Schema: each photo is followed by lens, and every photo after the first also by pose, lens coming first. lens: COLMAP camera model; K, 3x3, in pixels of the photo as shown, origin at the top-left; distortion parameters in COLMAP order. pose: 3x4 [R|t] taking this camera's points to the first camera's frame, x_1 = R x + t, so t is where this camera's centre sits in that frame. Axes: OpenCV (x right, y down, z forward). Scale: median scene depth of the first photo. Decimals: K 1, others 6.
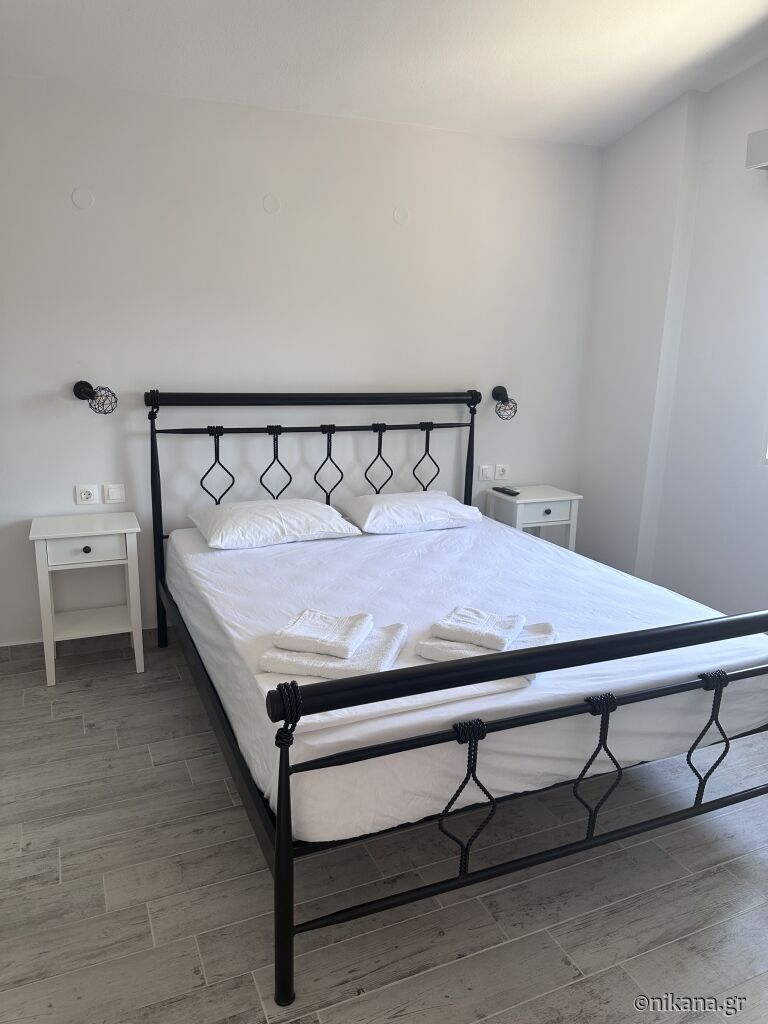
lens RADIAL K [[732.8, 0, 384.0], [0, 732.8, 512.0], [0, 0, 1]] dist [0.003132, -0.003235]
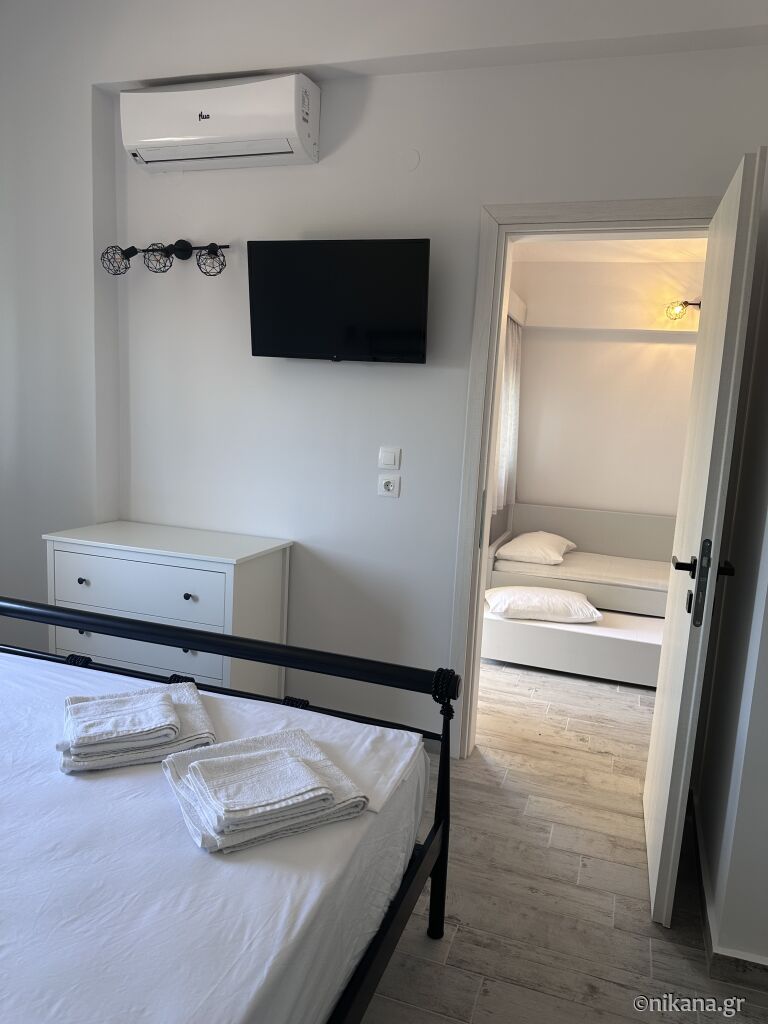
lens RADIAL K [[710.0, 0, 381.5], [0, 710.0, 524.2], [0, 0, 1]] dist [0.001038, 0.000687]
pose [[-0.731093, -0.166829, 0.661568, -0.541357], [0.079497, 0.942211, 0.325451, -0.268232], [-0.677631, 0.290528, -0.675581, 1.219727]]
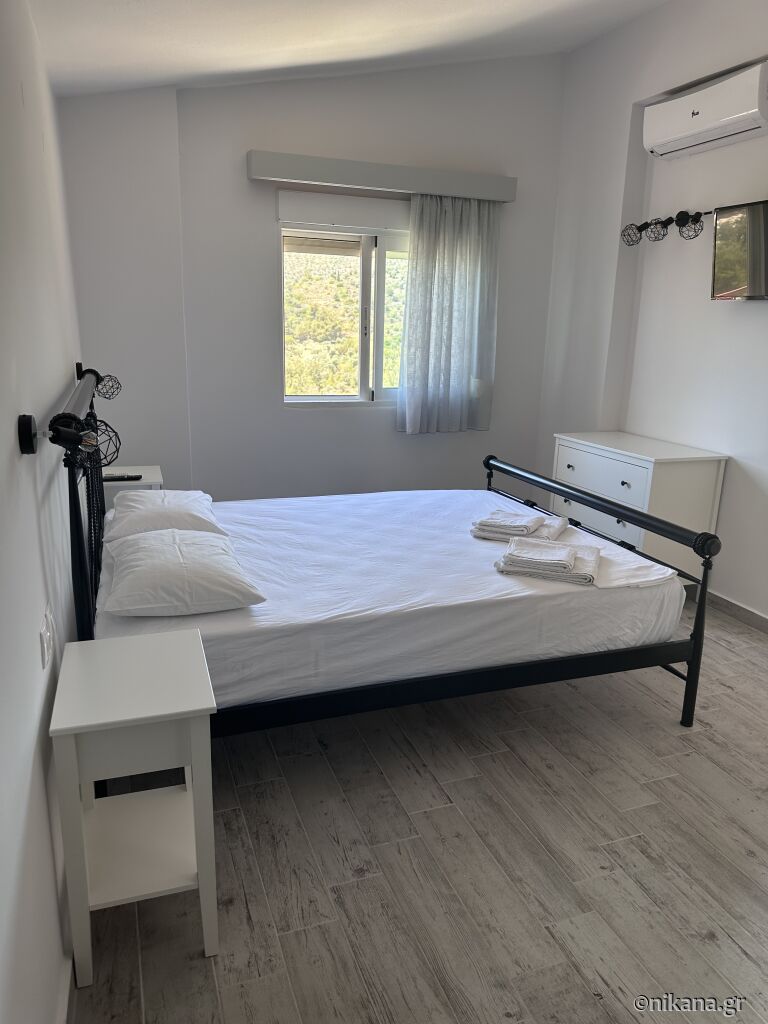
lens RADIAL K [[732.8, 0, 384.0], [0, 732.8, 512.0], [0, 0, 1]] dist [0.003132, -0.003235]
pose [[0.062867, -0.270462, 0.960676, -1.233387], [0.200936, 0.946299, 0.253265, -0.273523], [-0.977585, 0.177112, 0.113837, 1.033787]]
